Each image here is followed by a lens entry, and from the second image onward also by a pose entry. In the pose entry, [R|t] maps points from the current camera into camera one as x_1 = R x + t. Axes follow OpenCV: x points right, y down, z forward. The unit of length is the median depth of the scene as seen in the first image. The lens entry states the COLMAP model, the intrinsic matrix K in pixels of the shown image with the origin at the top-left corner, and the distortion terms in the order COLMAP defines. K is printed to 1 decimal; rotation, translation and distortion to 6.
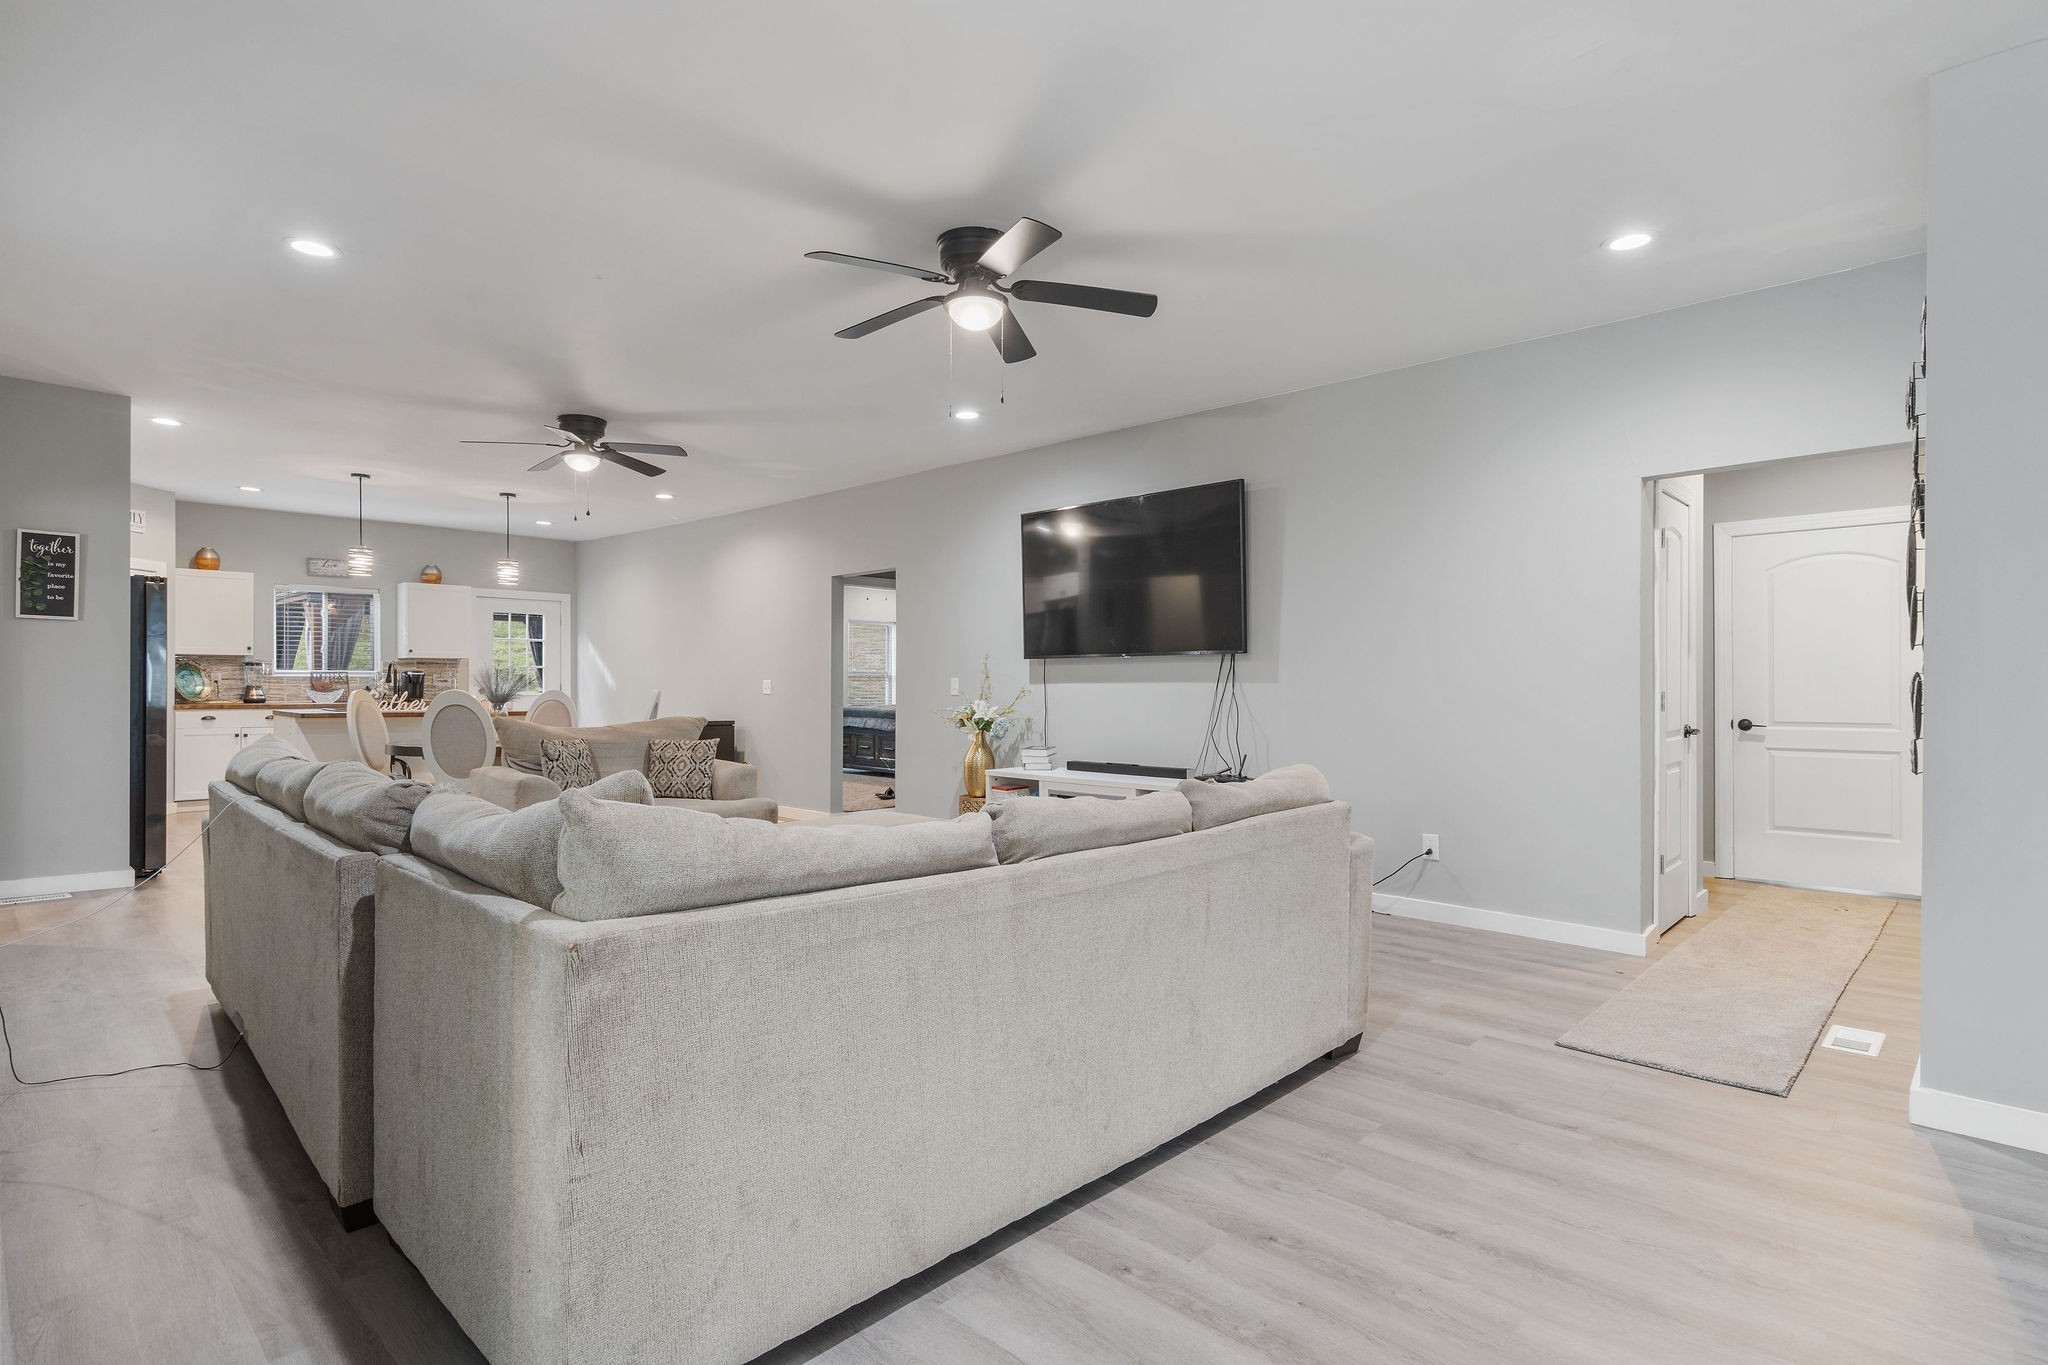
lens RADIAL K [[1006.6, 0, 1021.2], [0, 1006.6, 689.6], [0, 0, 1]] dist [0.000108, 0.001120]
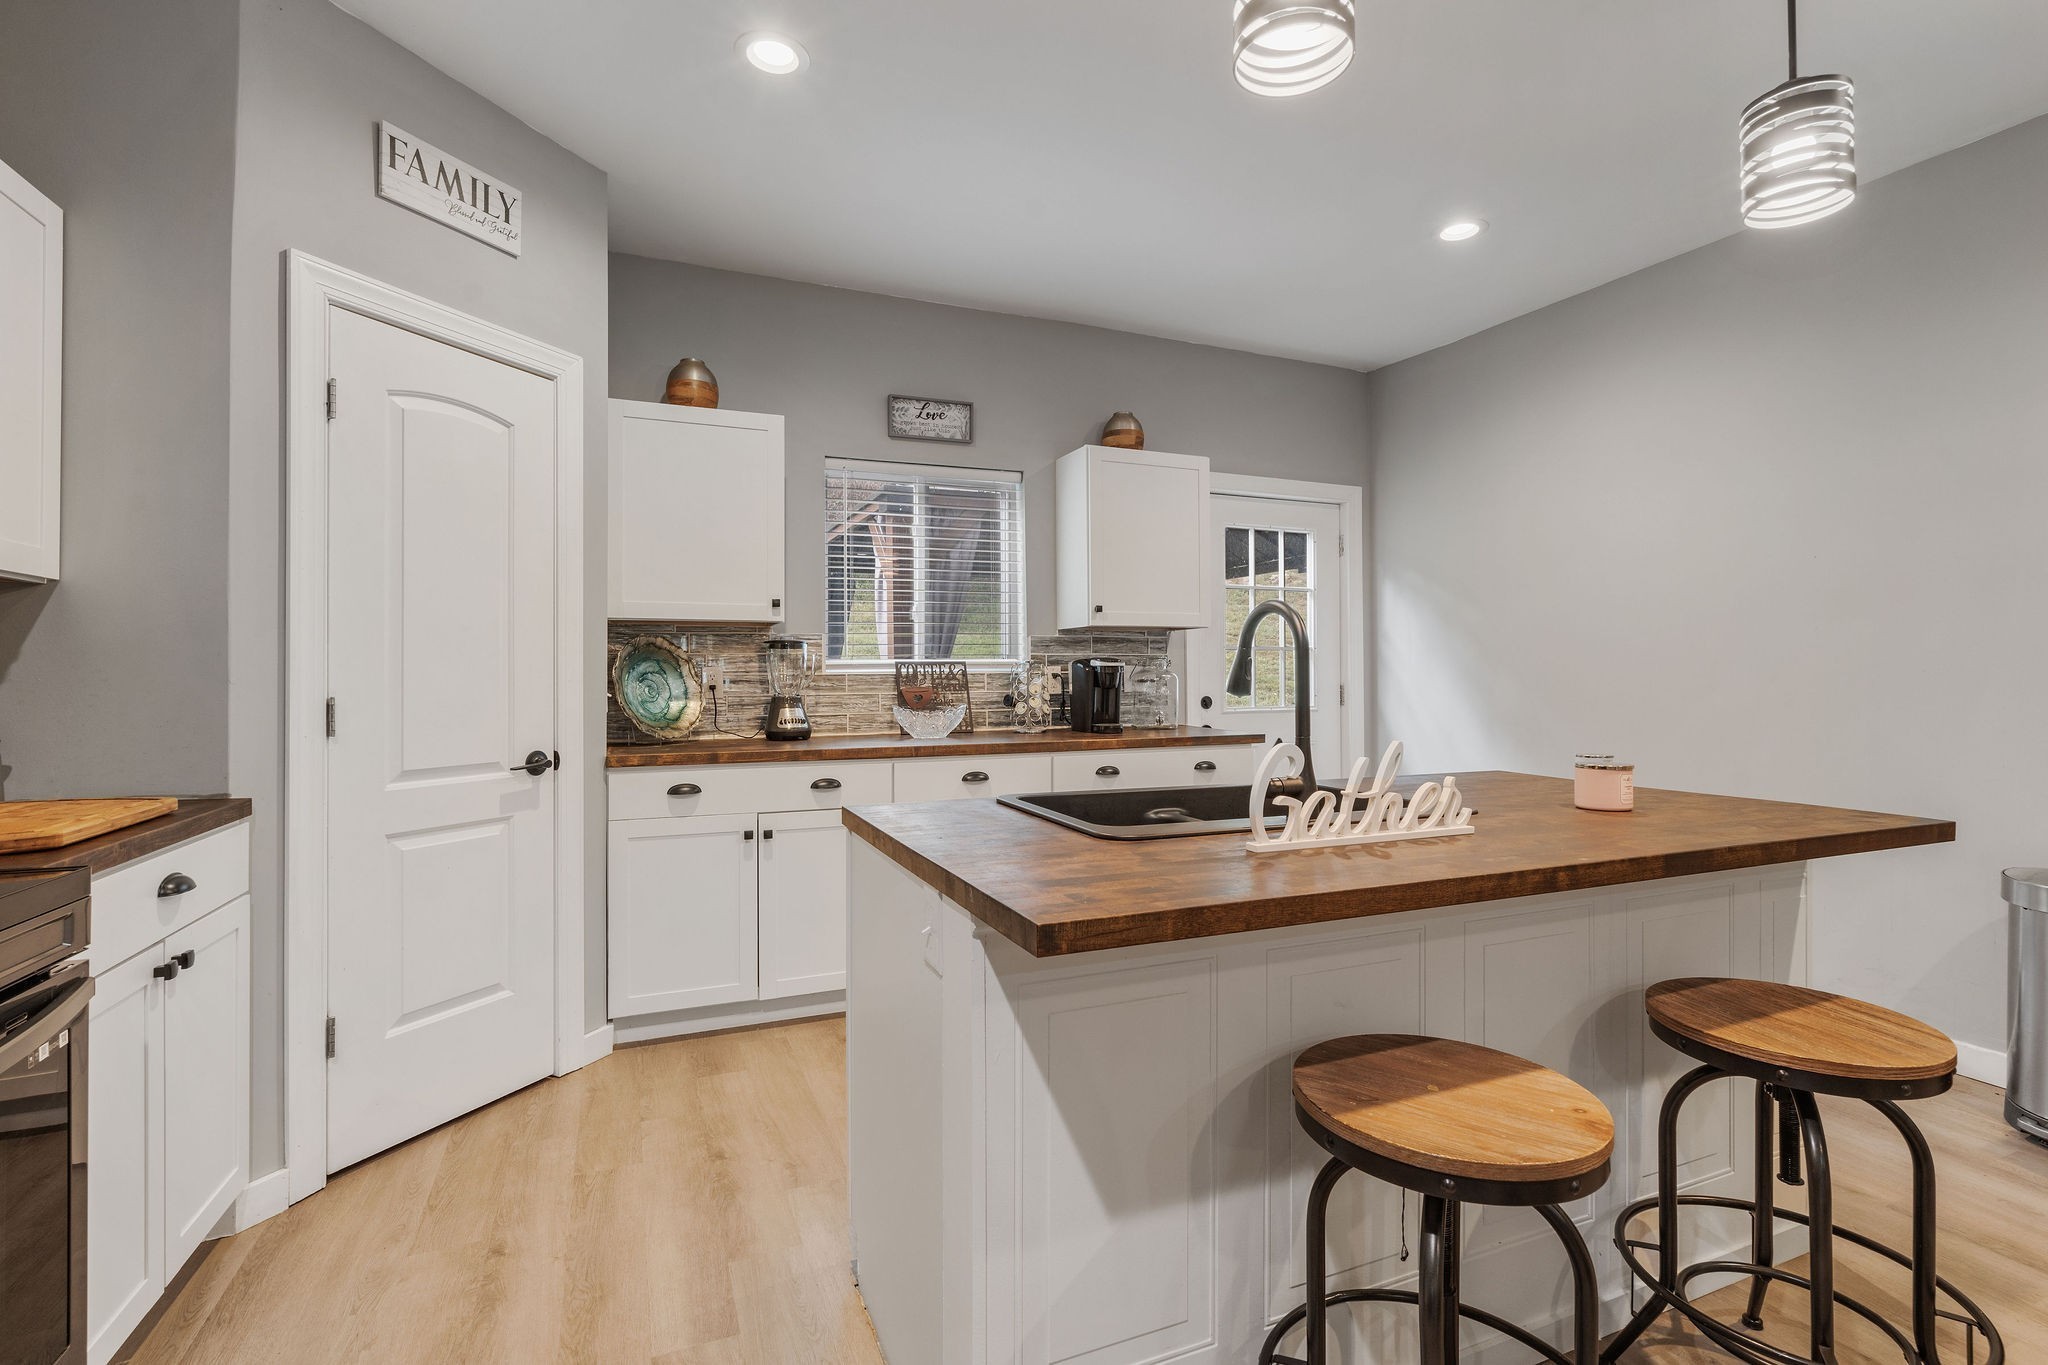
lens RADIAL K [[927.8, 0, 1025.9], [0, 927.8, 671.0], [0, 0, 1]] dist [-0.008886, 0.002742]
pose [[0.918723, -0.012231, -0.394712, -0.856424], [0.007356, 0.999877, -0.013860, -0.013943], [0.394833, 0.009830, 0.918700, 1.131440]]
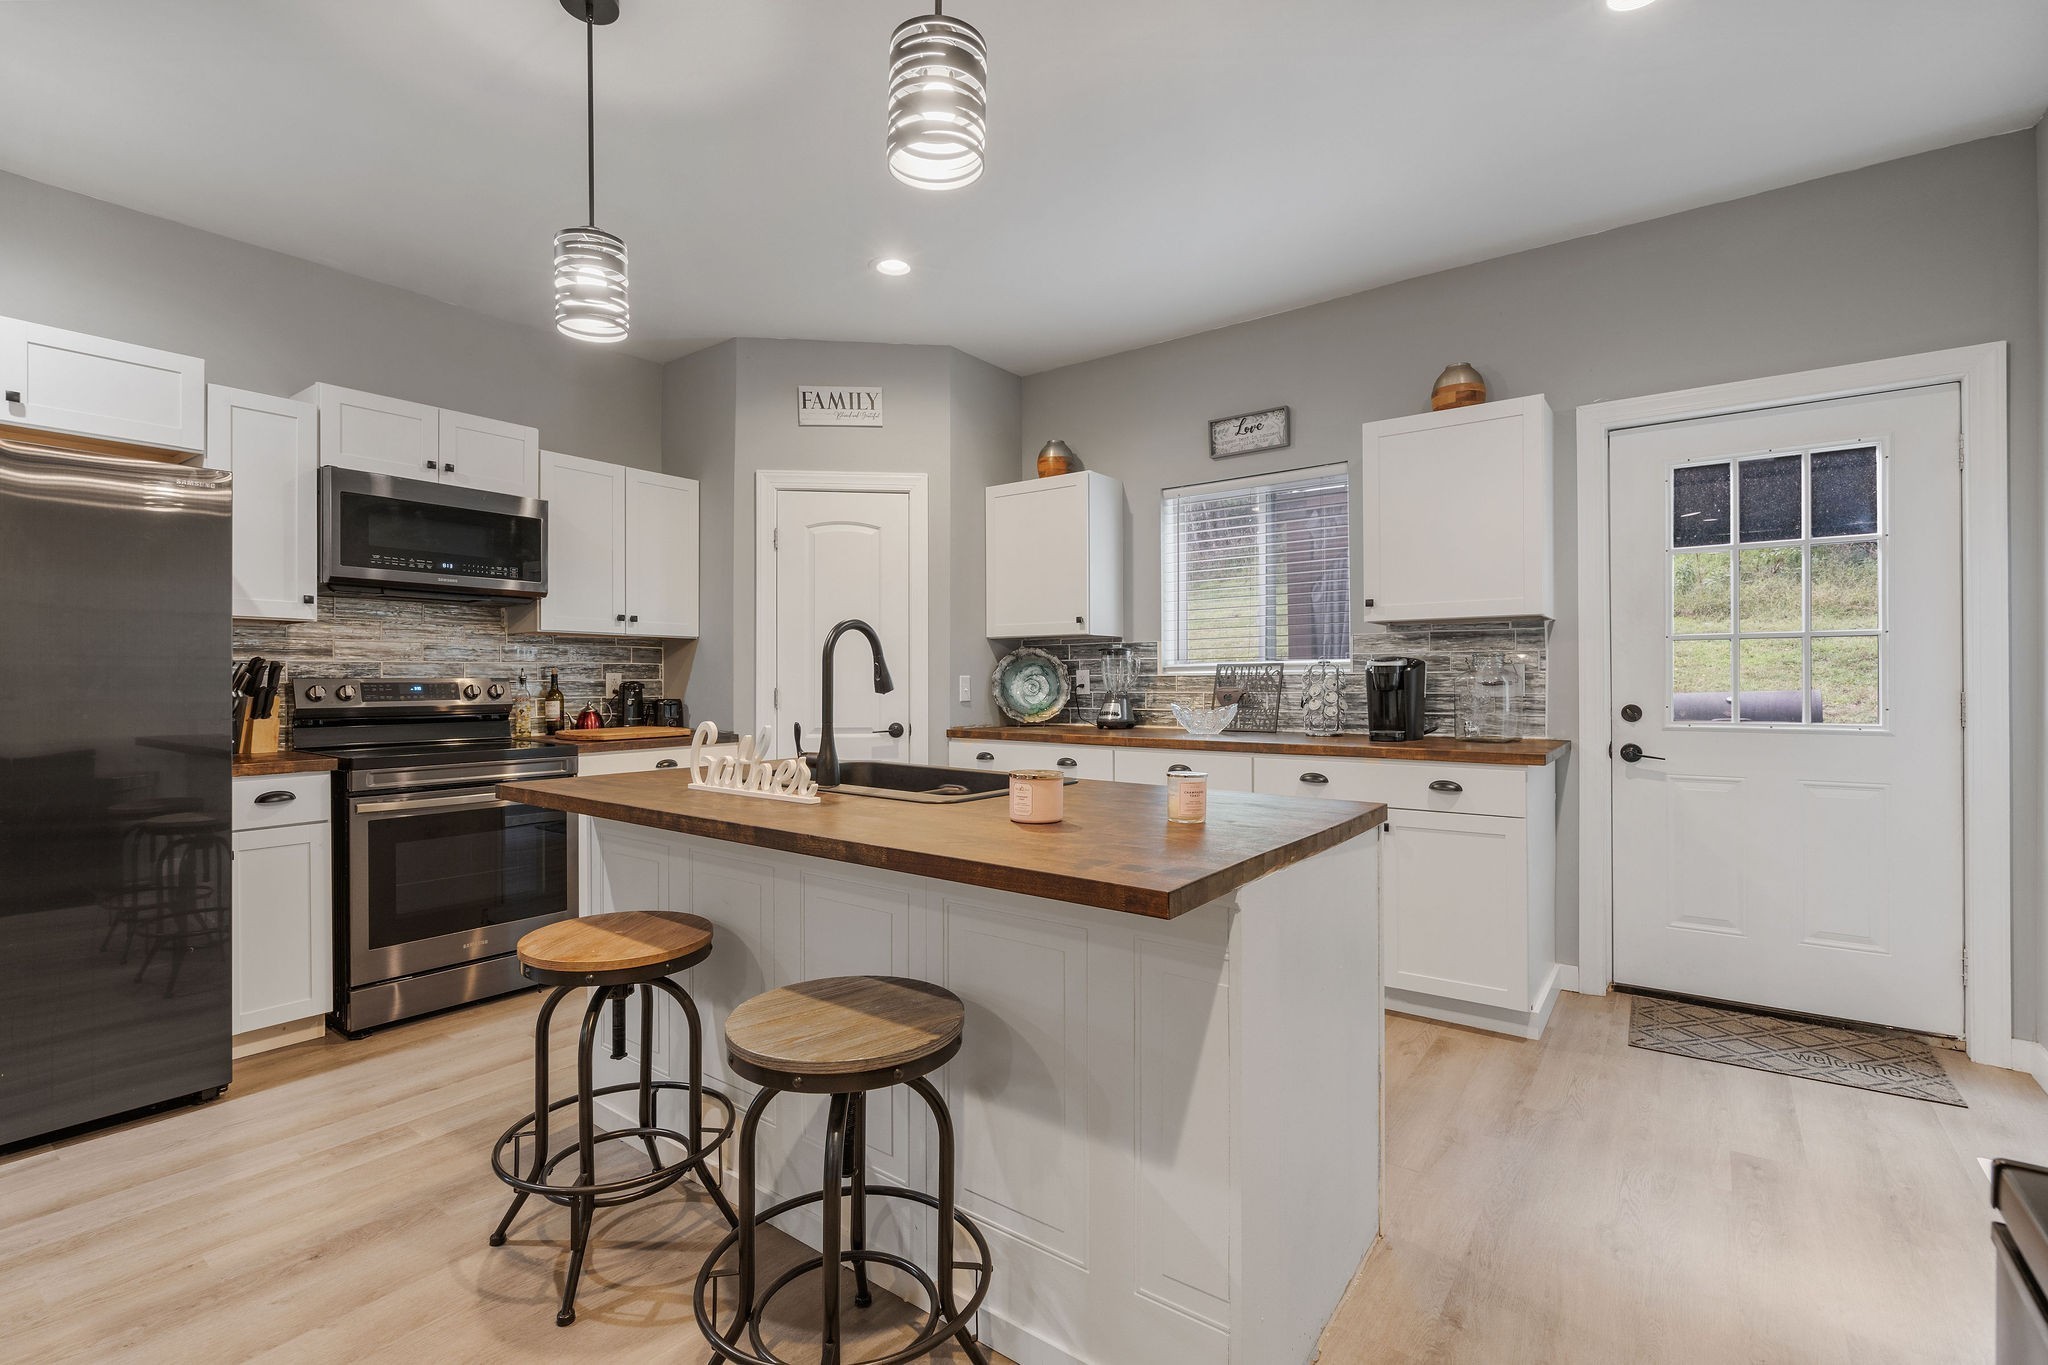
lens RADIAL K [[927.8, 0, 1019.7], [0, 927.8, 680.4], [0, 0, 1]] dist [-0.008886, 0.002742]
pose [[0.118801, -0.005667, -0.992902, -0.497346], [-0.002552, 0.999979, -0.006013, -0.012739], [0.992915, 0.003248, 0.118784, 1.467803]]
